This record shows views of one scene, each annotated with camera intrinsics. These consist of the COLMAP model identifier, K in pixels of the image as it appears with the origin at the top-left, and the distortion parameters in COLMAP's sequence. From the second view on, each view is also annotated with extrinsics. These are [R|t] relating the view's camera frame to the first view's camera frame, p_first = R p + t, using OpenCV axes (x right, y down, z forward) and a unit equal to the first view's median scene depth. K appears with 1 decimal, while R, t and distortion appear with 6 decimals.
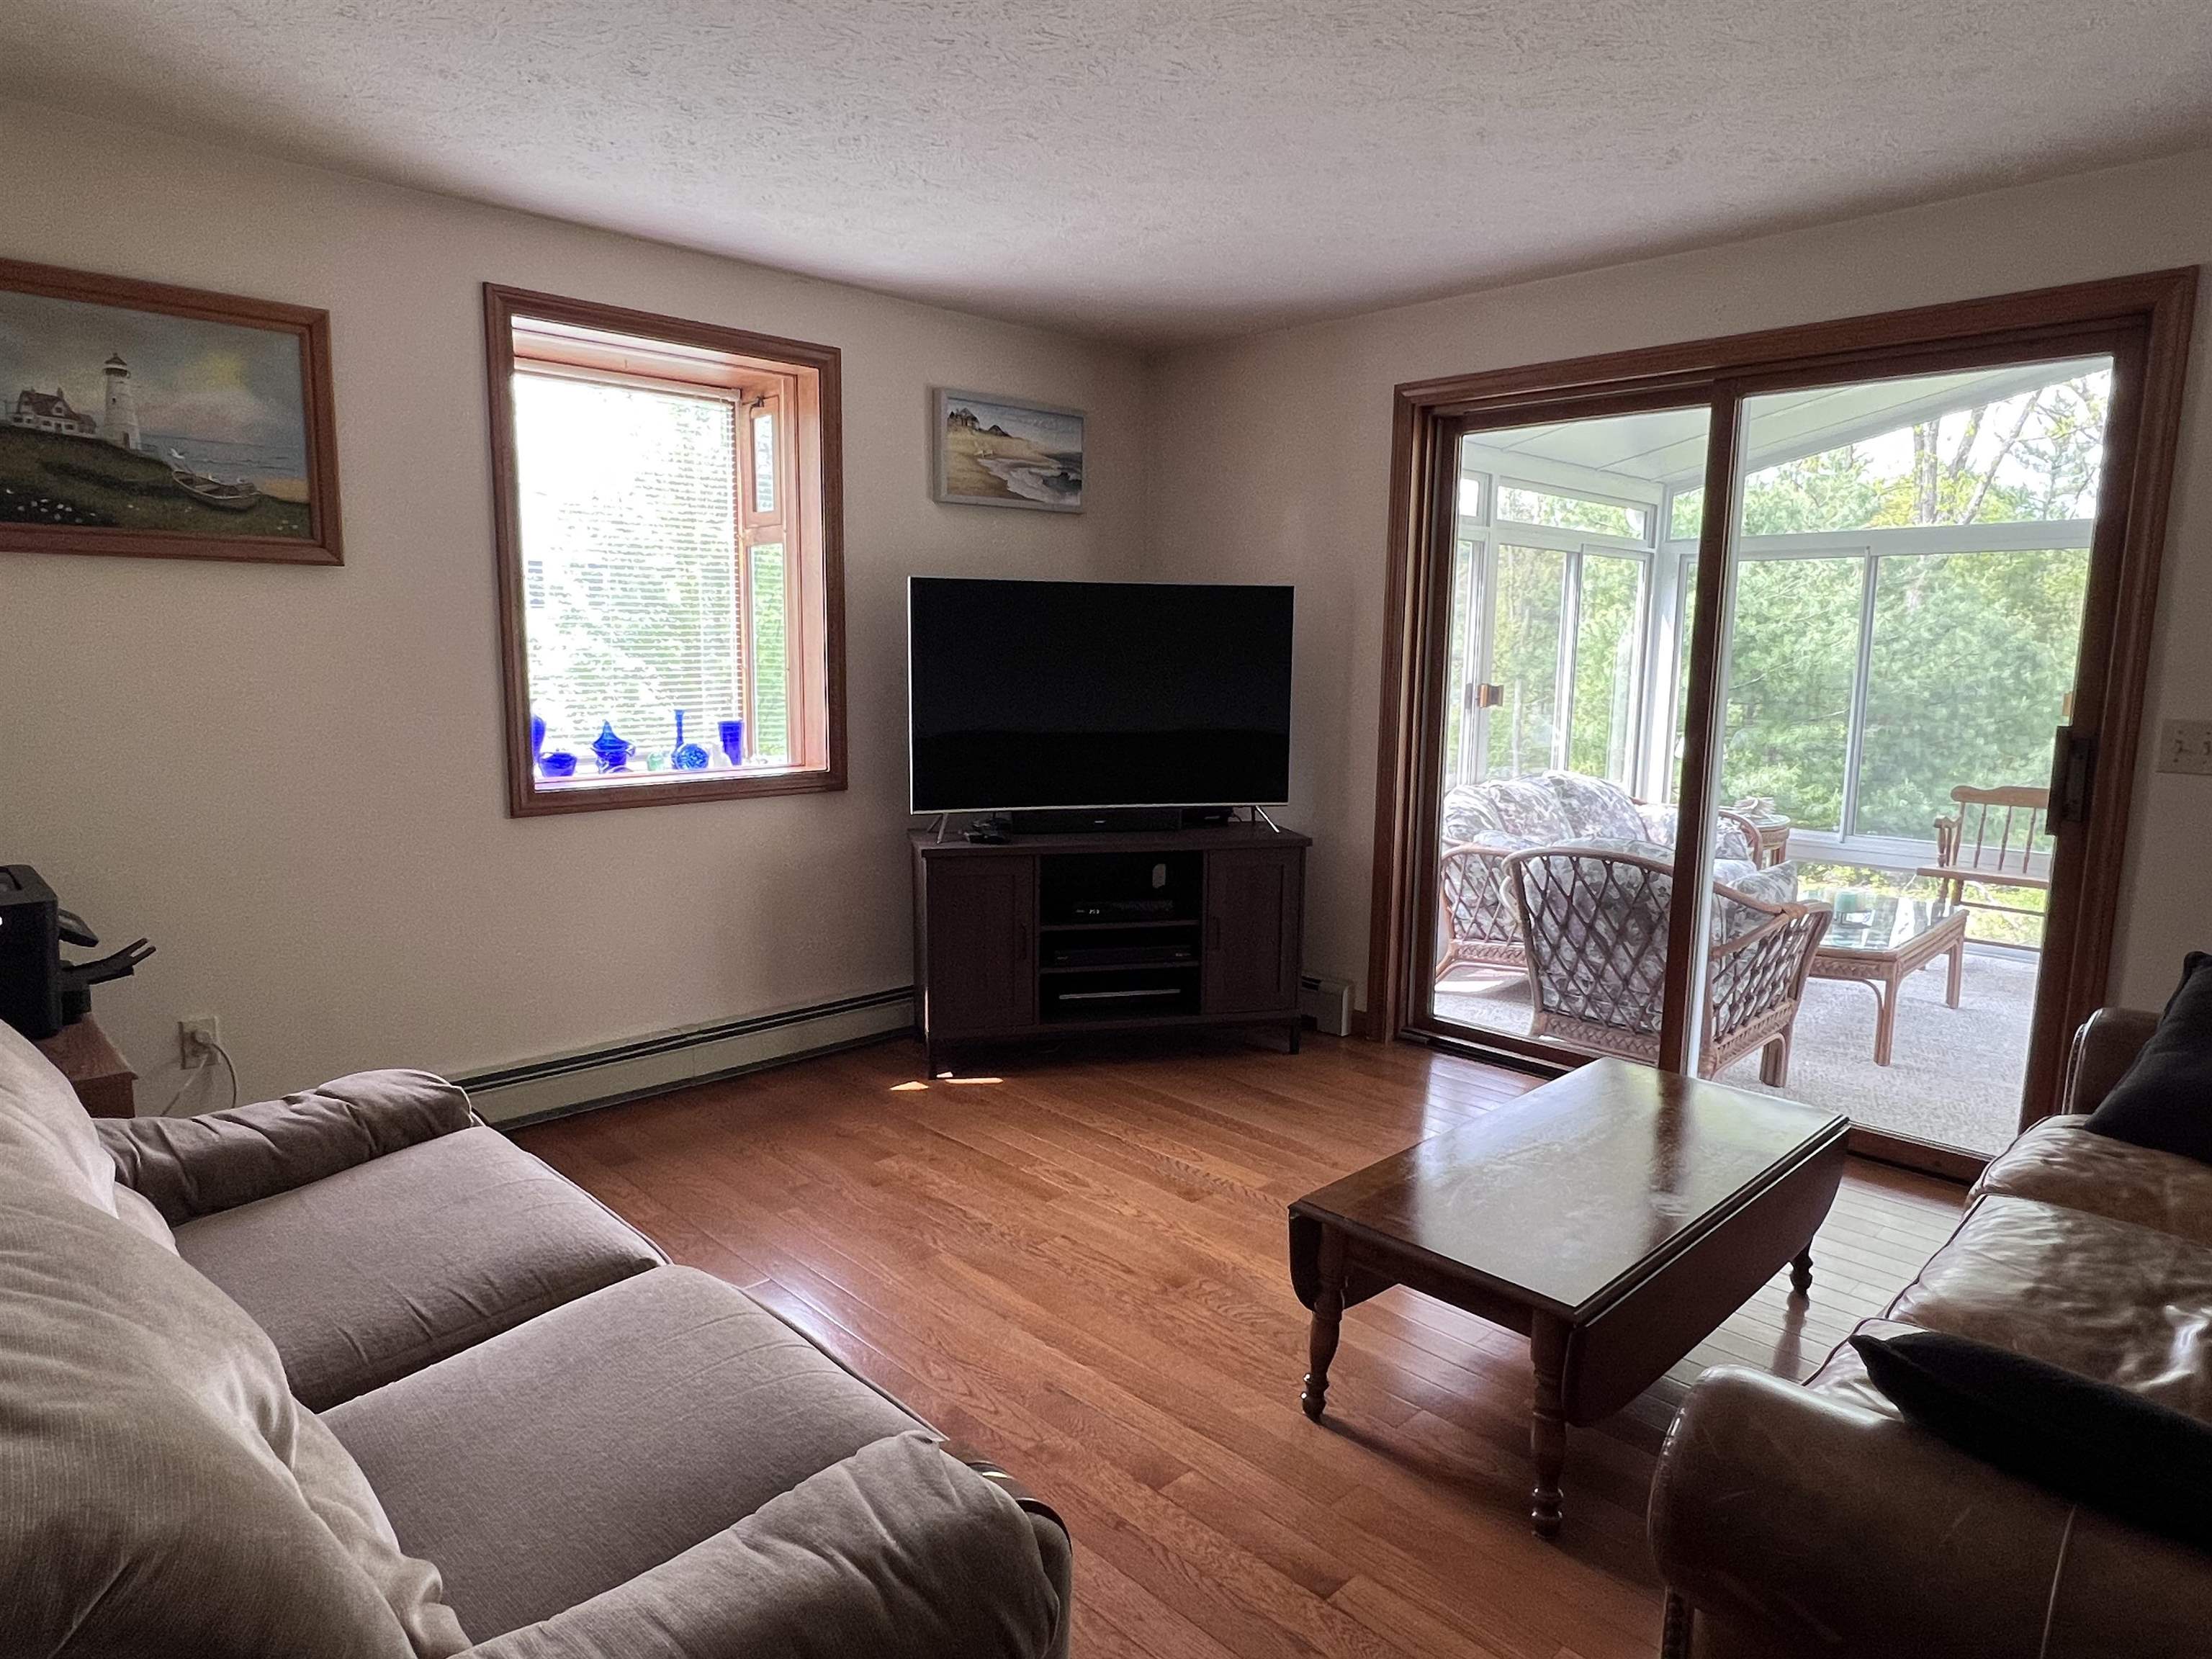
lens RADIAL K [[1321.0, 0, 1100.0], [0, 1321.0, 829.9], [0, 0, 1]] dist [-0.006398, -0.001595]
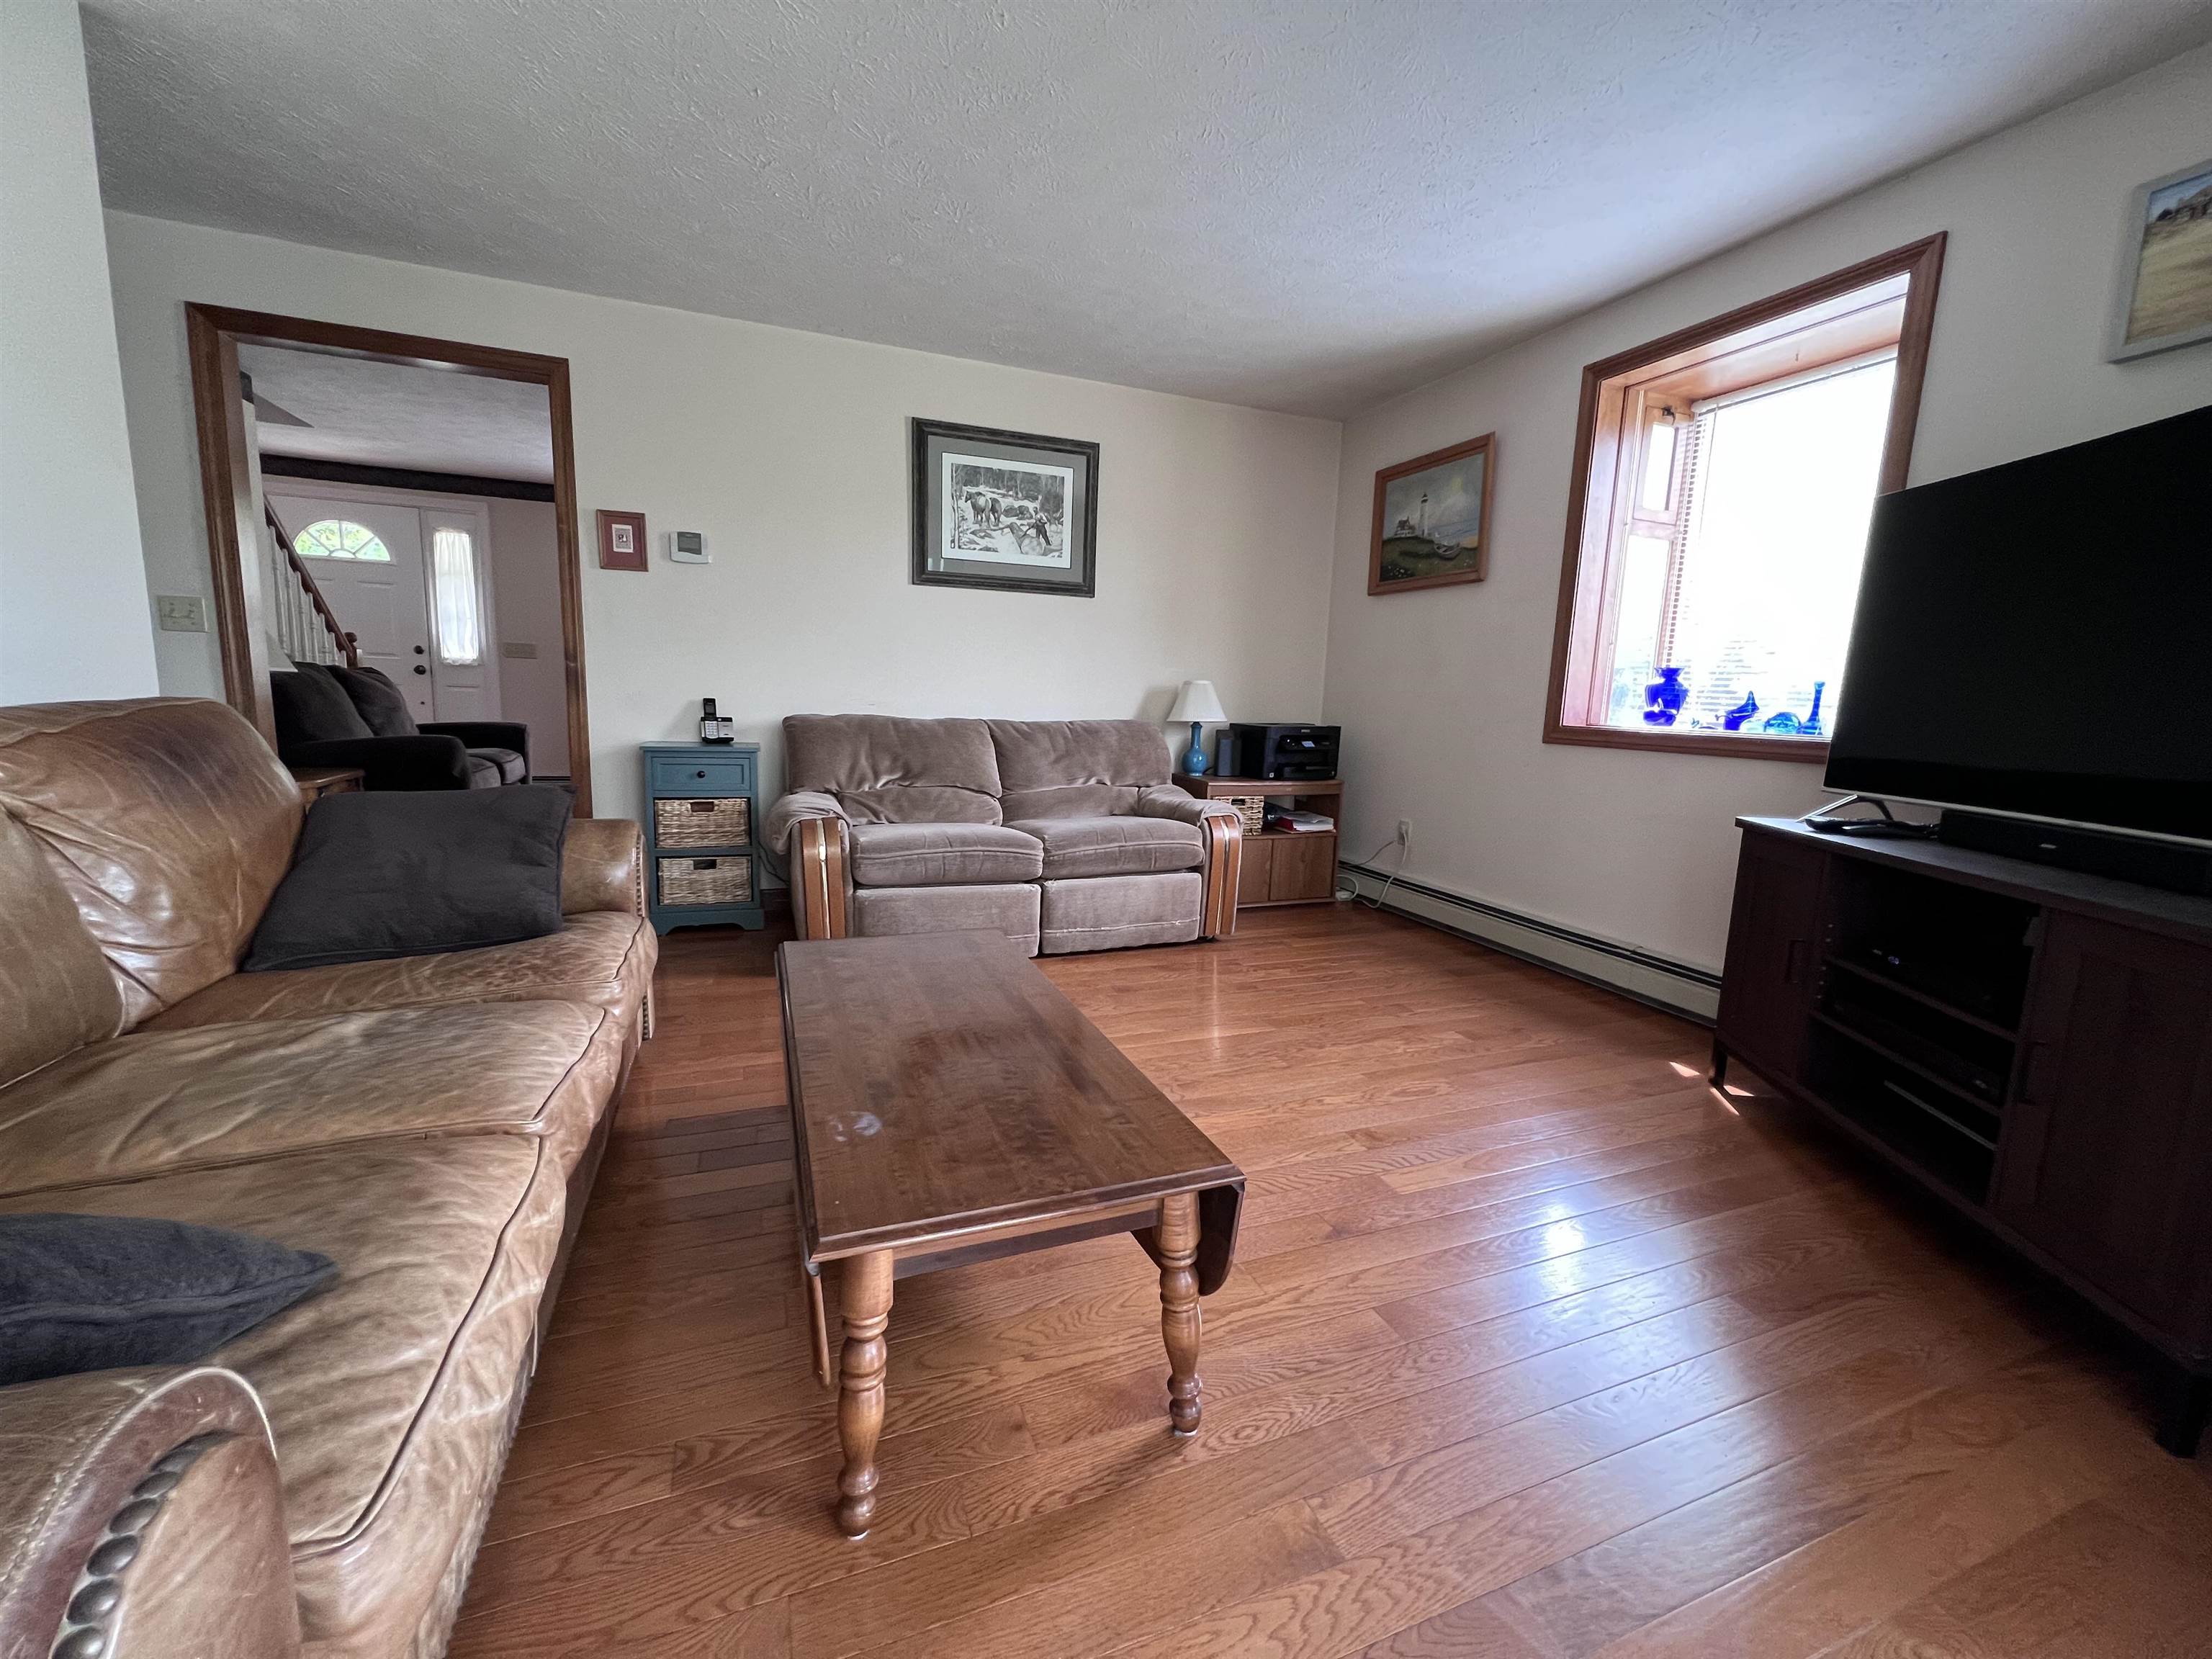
lens RADIAL K [[887.6, 0, 1103.9], [0, 887.6, 821.5], [0, 0, 1]] dist [-0.000570, -0.000333]
pose [[-0.380430, 0.101483, -0.919225, 0.723523], [-0.172935, 0.968622, 0.178507, -0.017797], [0.908497, 0.226875, -0.350943, 1.051269]]
